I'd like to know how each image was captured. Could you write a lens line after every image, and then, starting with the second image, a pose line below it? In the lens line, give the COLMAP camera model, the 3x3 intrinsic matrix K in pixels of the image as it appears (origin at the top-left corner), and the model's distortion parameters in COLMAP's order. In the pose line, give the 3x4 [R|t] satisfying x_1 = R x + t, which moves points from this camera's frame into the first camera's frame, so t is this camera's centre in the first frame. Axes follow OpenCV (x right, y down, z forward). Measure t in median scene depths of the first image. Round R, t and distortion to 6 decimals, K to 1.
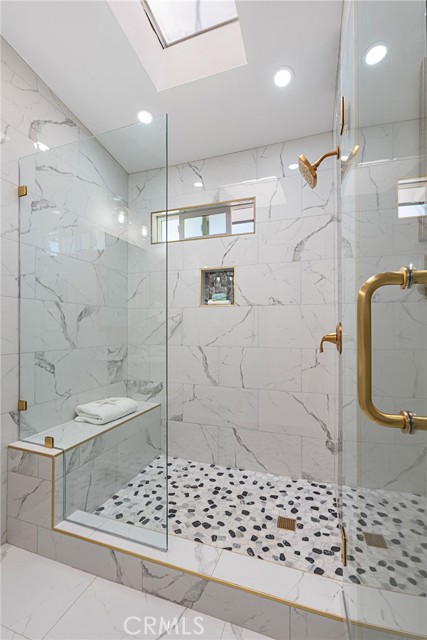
lens RADIAL K [[283.3, 0, 214.7], [0, 283.3, 327.4], [0, 0, 1]] dist [0.001649, 0.000199]
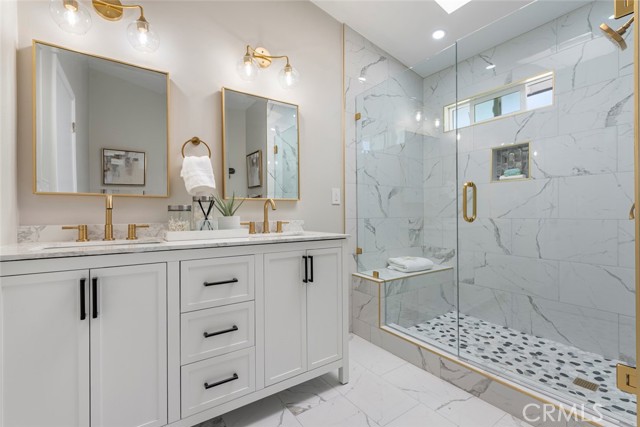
lens RADIAL K [[283.3, 0, 320.0], [0, 283.3, 213.5], [0, 0, 1]] dist [0.001649, 0.000199]
pose [[0.810479, -0.004943, -0.585747, 0.060329], [0.007786, 0.999967, 0.002335, 0.044488], [0.585716, -0.006454, 0.810491, -0.321248]]
